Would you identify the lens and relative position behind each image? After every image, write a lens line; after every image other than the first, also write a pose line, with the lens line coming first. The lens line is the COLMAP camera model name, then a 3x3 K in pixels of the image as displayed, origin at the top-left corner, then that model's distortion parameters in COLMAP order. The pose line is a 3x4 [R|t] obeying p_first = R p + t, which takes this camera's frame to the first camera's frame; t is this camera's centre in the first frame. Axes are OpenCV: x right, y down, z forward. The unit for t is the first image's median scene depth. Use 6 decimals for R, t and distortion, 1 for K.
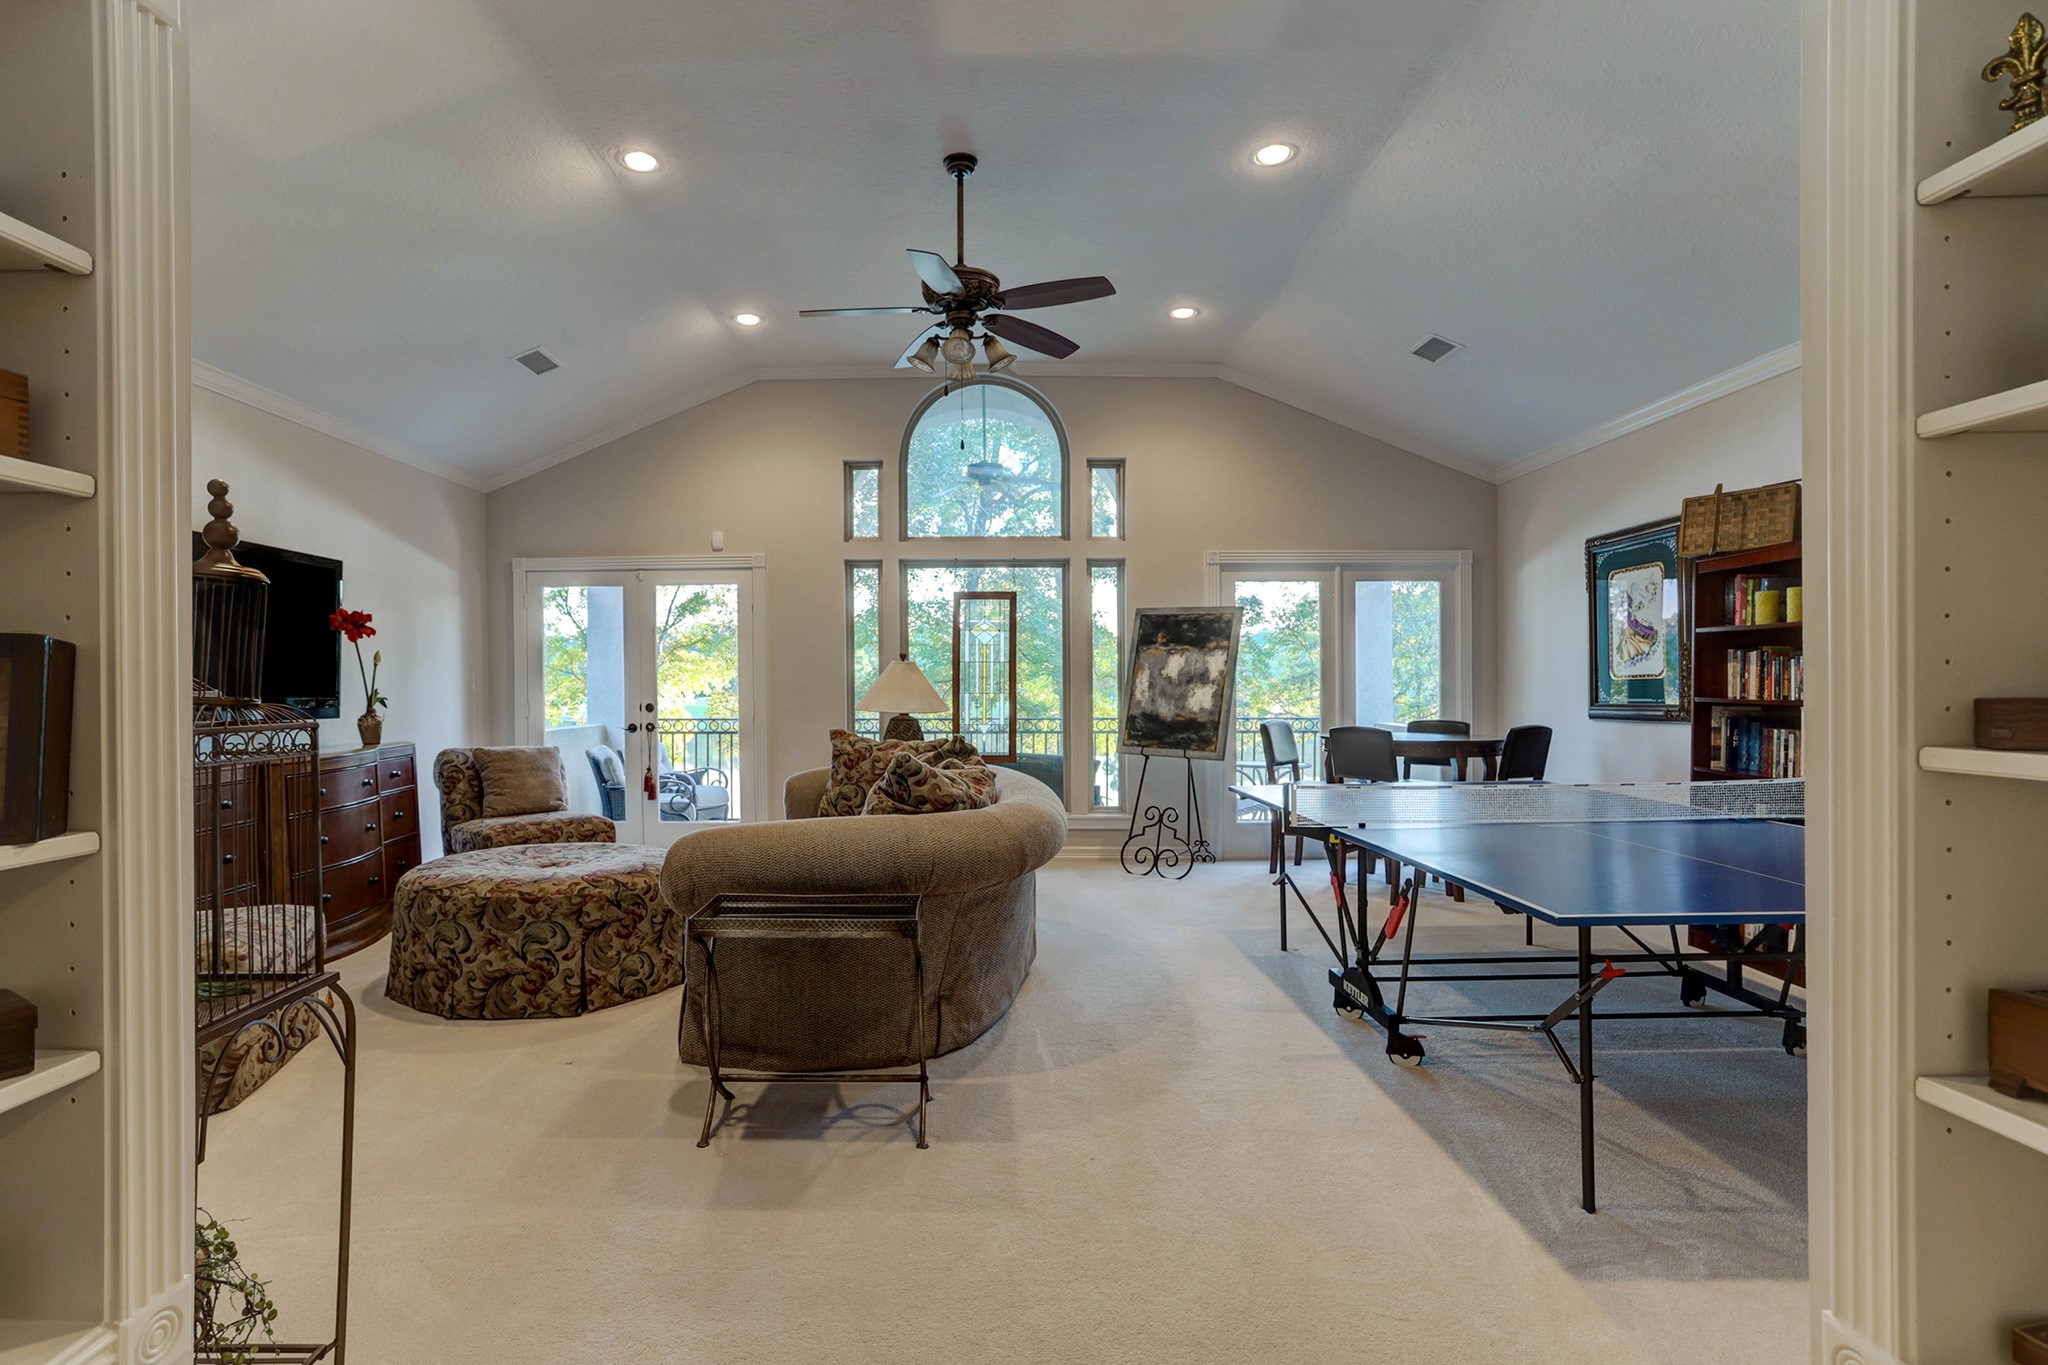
lens RADIAL K [[963.8, 0, 1024.0], [0, 963.8, 682.5], [0, 0, 1]] dist [-0.025791, 0.000011]
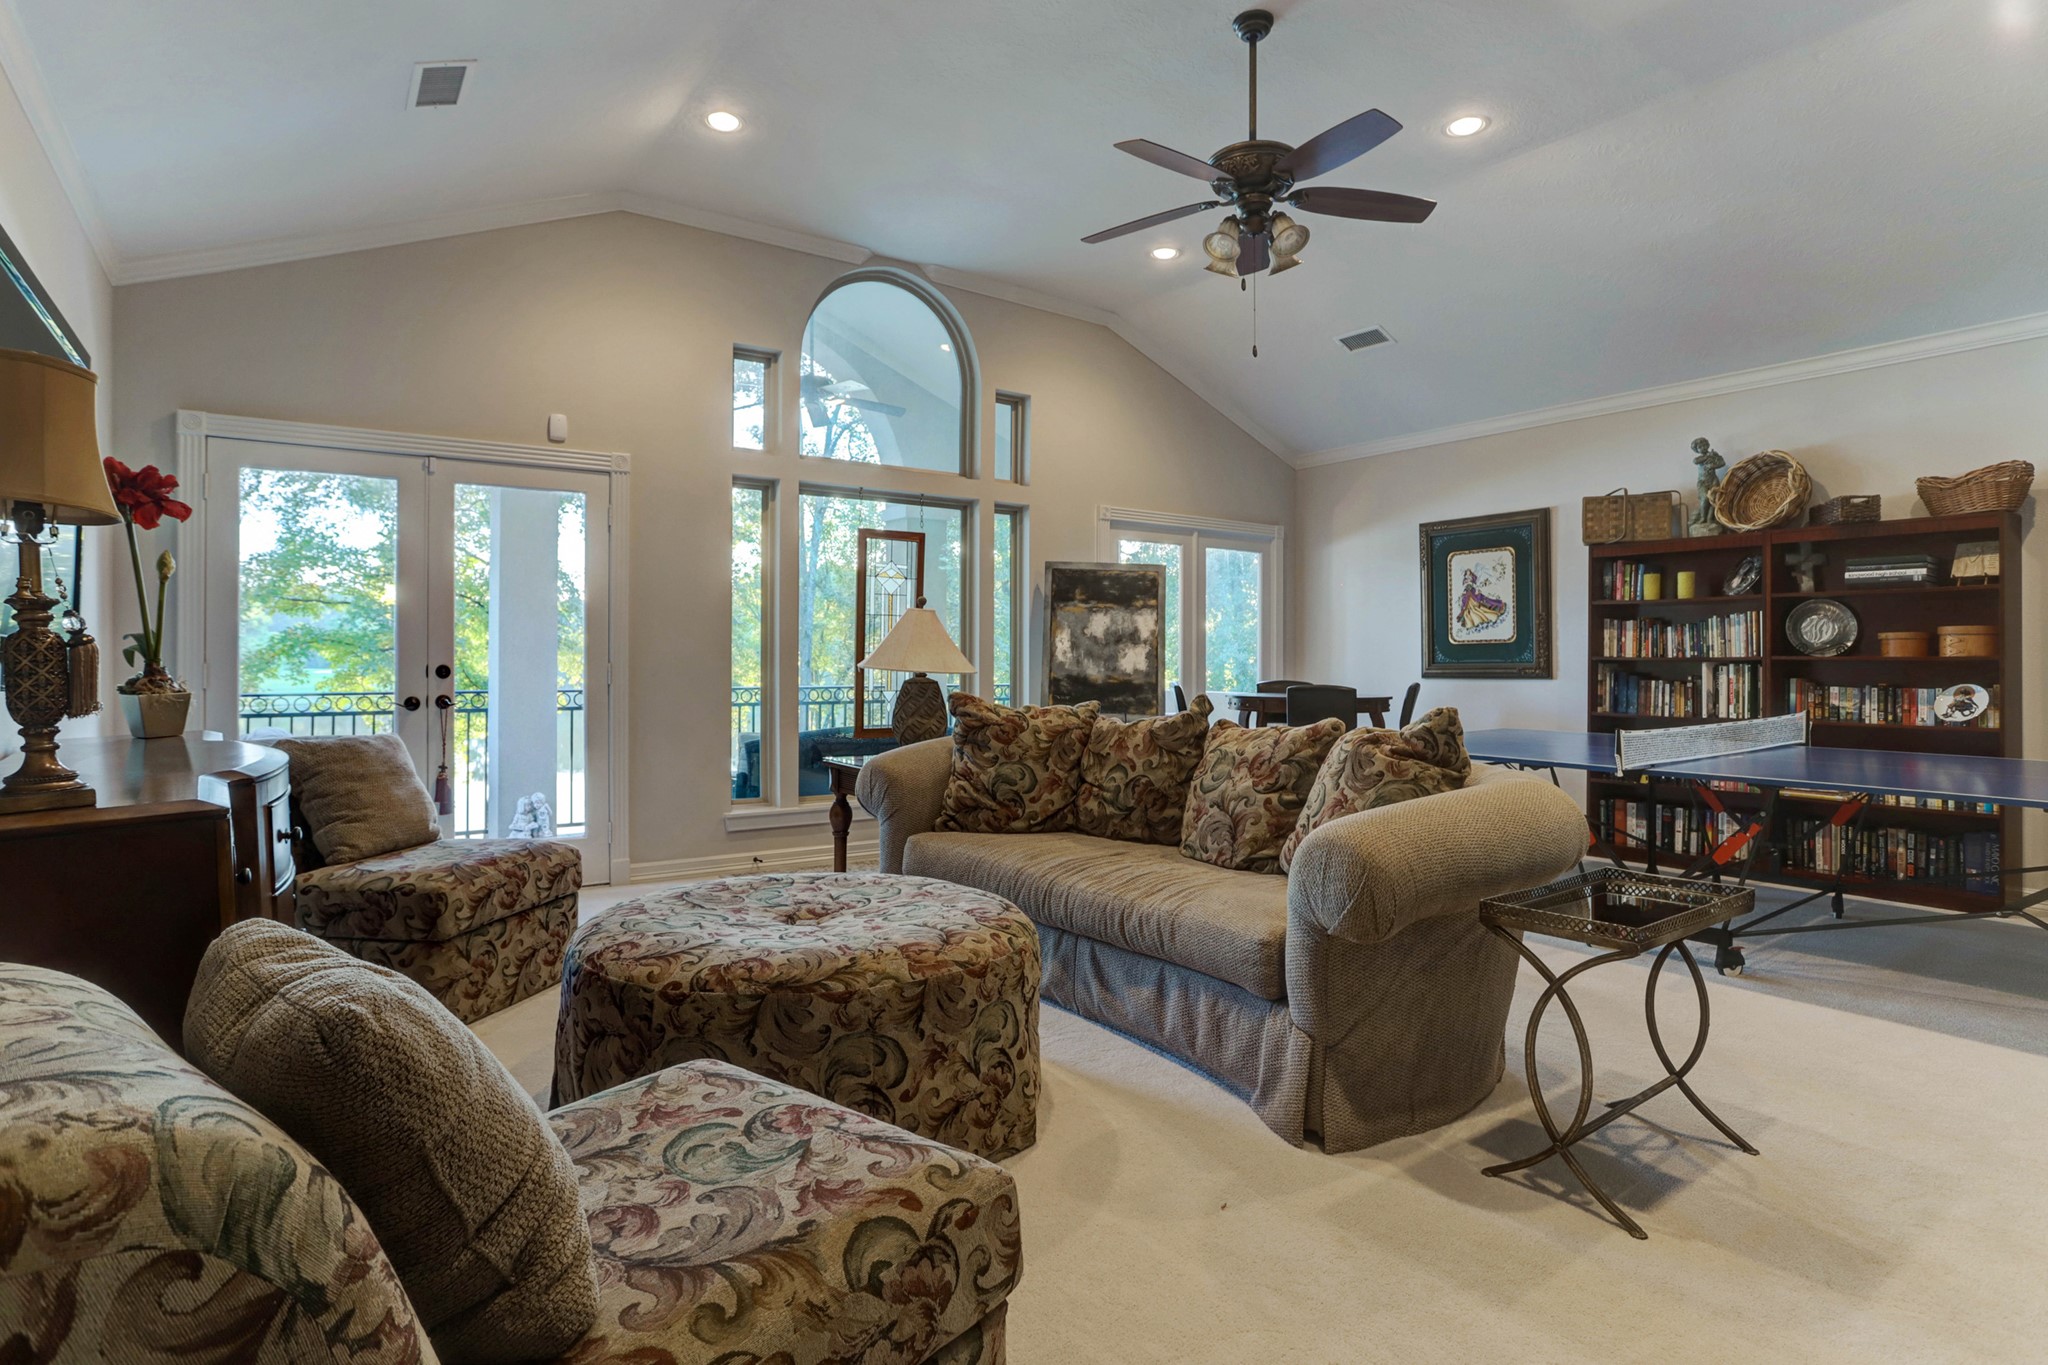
lens RADIAL K [[986.6, 0, 1021.7], [0, 986.6, 655.7], [0, 0, 1]] dist [-0.027993, 0.000329]
pose [[0.830432, 0.005892, 0.557088, -0.449520], [-0.005807, 0.999981, -0.001919, 0.015346], [-0.557089, -0.001641, 0.830451, 0.251075]]
